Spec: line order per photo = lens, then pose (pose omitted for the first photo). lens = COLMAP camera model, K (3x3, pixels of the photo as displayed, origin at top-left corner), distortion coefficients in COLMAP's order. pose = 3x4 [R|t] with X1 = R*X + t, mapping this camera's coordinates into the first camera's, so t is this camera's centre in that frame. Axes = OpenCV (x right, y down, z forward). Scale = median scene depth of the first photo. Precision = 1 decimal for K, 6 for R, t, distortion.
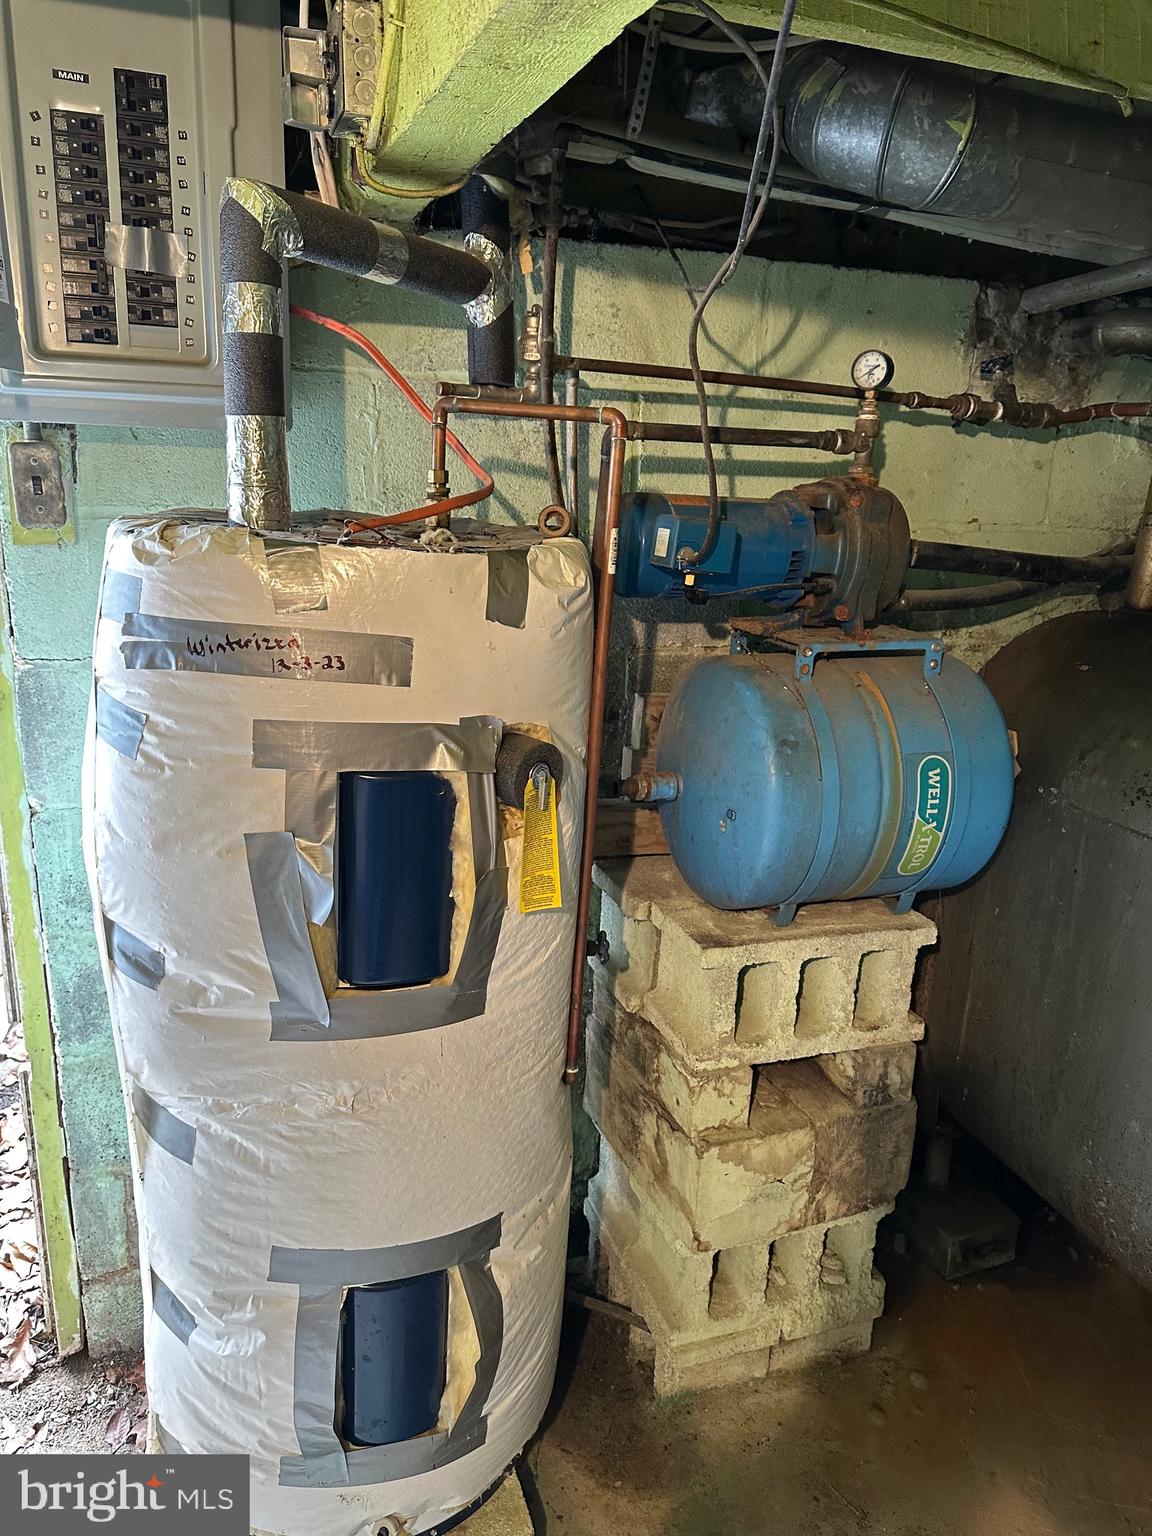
lens RADIAL K [[1078.4, 0, 586.1], [0, 1078.4, 770.8], [0, 0, 1]] dist [0.045187, -0.053423]
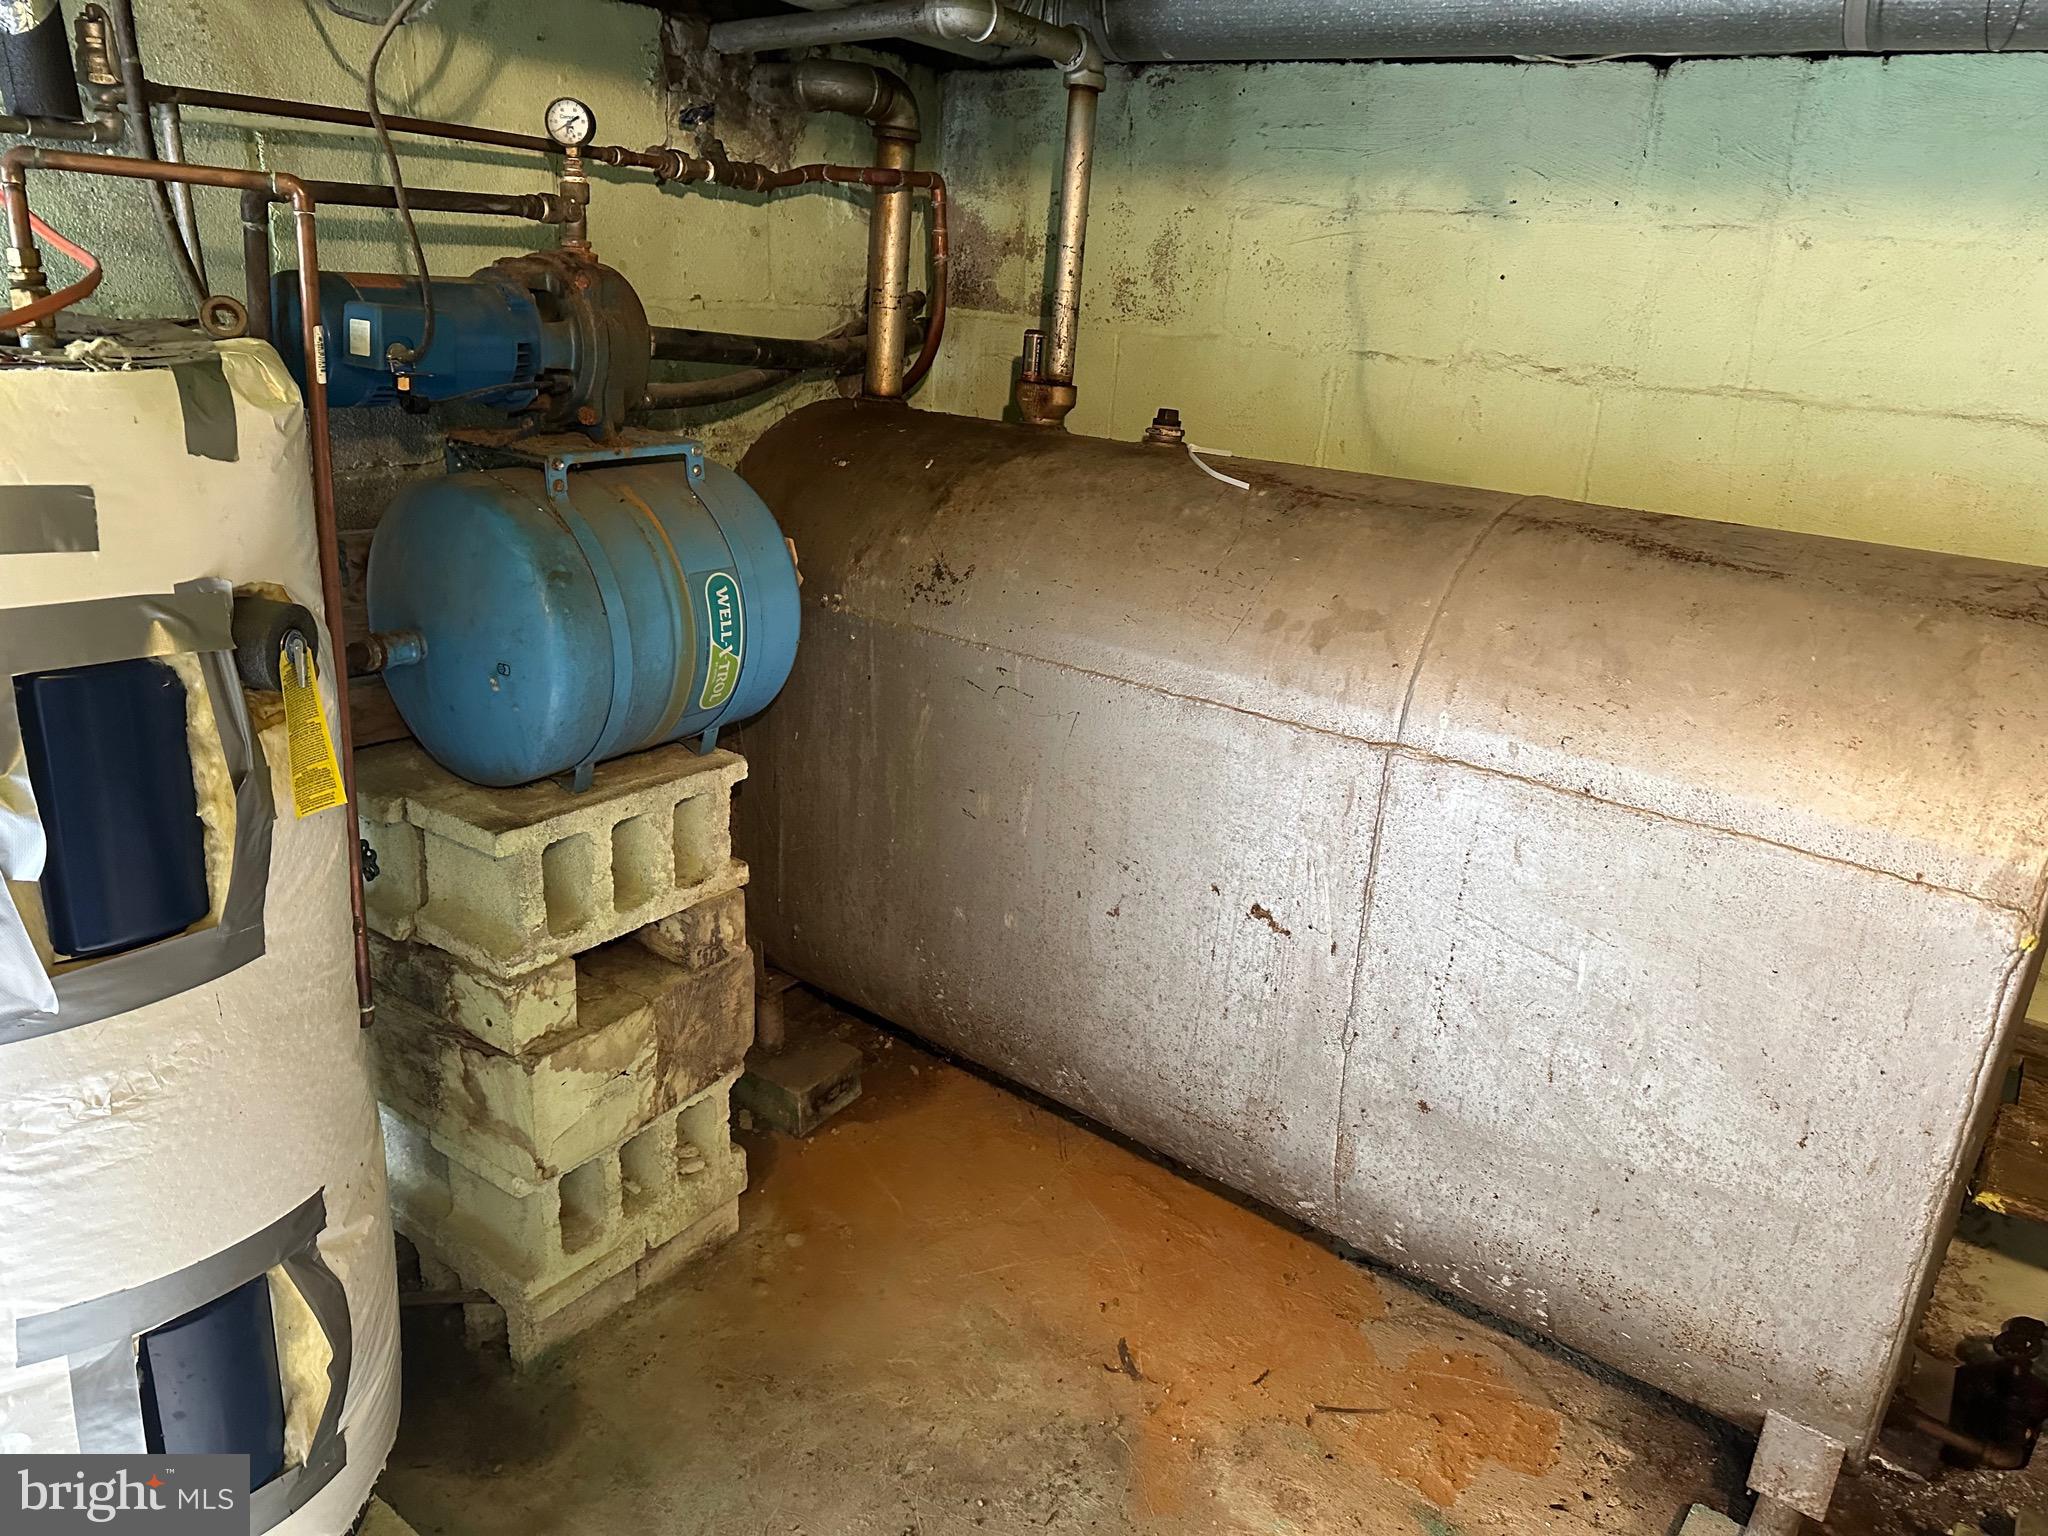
lens RADIAL K [[1437.9, 0, 1028.0], [0, 1437.9, 772.7], [0, 0, 1]] dist [0.045187, -0.053423]
pose [[0.826135, -0.187677, 0.531299, -0.131725], [0.128840, 0.980839, 0.146136, 0.007240], [-0.548545, -0.052276, 0.834485, -0.153042]]
